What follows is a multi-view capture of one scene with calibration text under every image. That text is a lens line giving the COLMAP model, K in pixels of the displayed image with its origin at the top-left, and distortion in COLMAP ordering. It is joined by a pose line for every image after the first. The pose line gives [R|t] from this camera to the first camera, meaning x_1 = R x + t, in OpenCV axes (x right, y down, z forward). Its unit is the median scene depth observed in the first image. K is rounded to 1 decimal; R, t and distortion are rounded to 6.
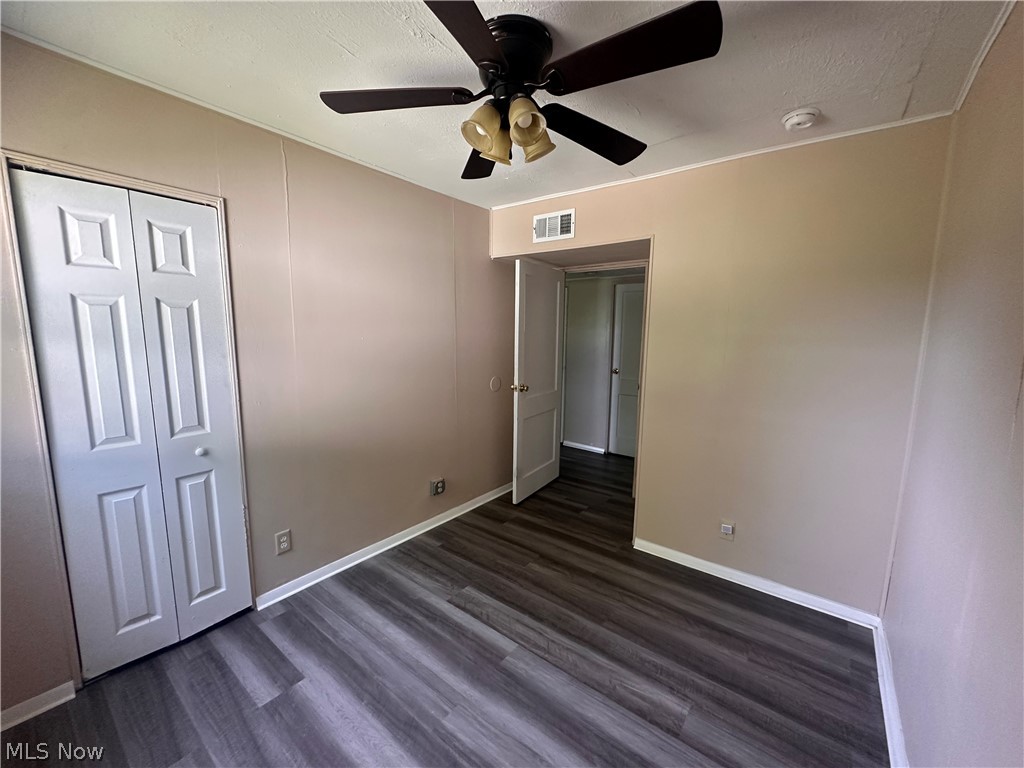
lens RADIAL K [[416.4, 0, 512.0], [0, 416.4, 384.0], [0, 0, 1]] dist [0.000657, -0.000003]
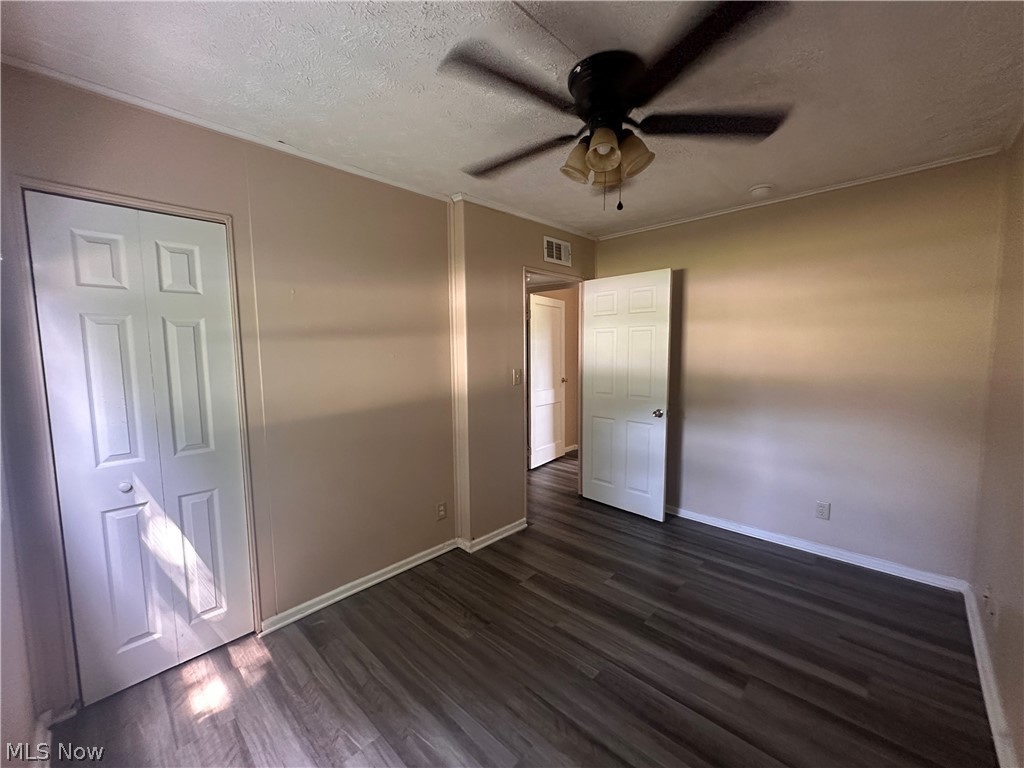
lens RADIAL K [[403.6, 0, 512.0], [0, 403.6, 384.0], [0, 0, 1]] dist [-0.000652, 0.000018]
pose [[0.994332, -0.000896, -0.106311, 0.093589], [-0.002218, 0.999572, -0.029177, -0.016013], [0.106292, 0.029247, 0.993905, 0.119770]]
